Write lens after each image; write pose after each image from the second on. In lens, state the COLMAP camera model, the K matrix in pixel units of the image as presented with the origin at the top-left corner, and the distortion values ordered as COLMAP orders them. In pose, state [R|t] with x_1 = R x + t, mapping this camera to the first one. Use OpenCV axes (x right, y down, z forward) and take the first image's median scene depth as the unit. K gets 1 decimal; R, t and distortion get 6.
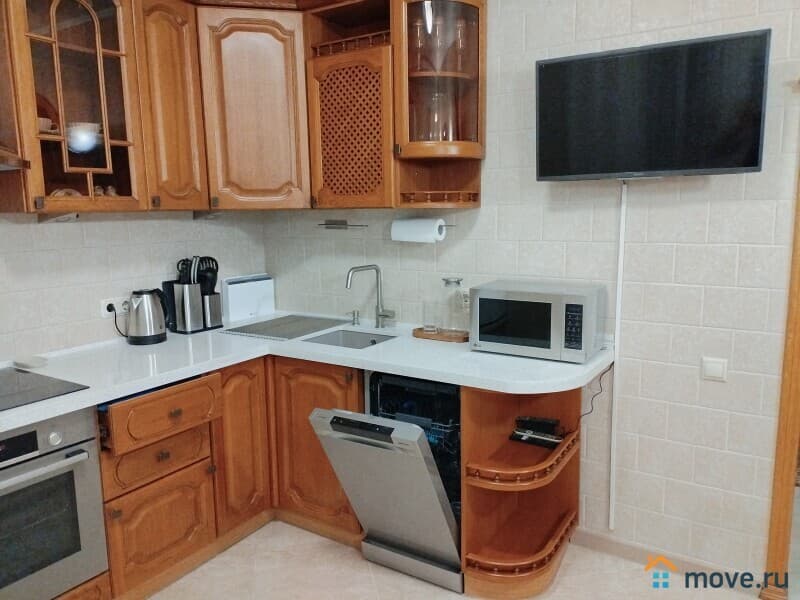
lens RADIAL K [[653.4, 0, 400.0], [0, 653.4, 300.0], [0, 0, 1]] dist [0.124165, 0.001873]
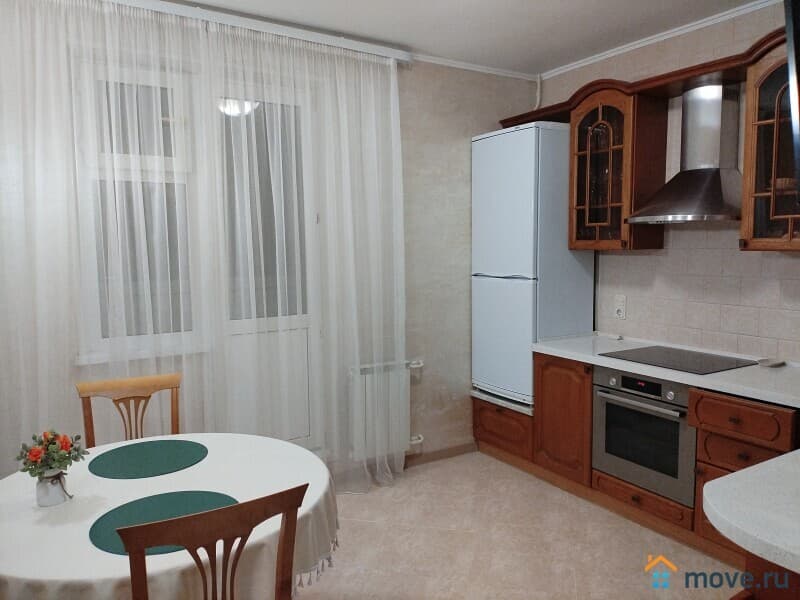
lens RADIAL K [[598.5, 0, 400.0], [0, 598.5, 300.0], [0, 0, 1]] dist [0.103348, -0.123333]
pose [[-0.415482, 0.104097, -0.903625, 0.824666], [-0.130093, 0.976416, 0.172298, -0.139529], [0.900250, 0.189142, -0.392141, 0.811243]]
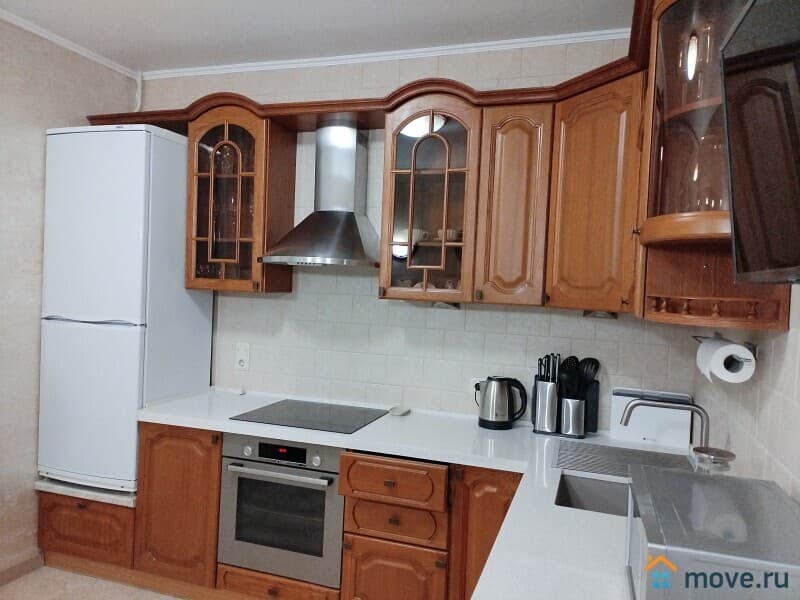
lens RADIAL K [[598.5, 0, 400.0], [0, 598.5, 300.0], [0, 0, 1]] dist [0.103348, -0.123333]
pose [[0.260357, 0.046486, -0.964393, 0.576331], [-0.198092, 0.980164, -0.006233, -0.114169], [0.944973, 0.192662, 0.264401, 0.666552]]
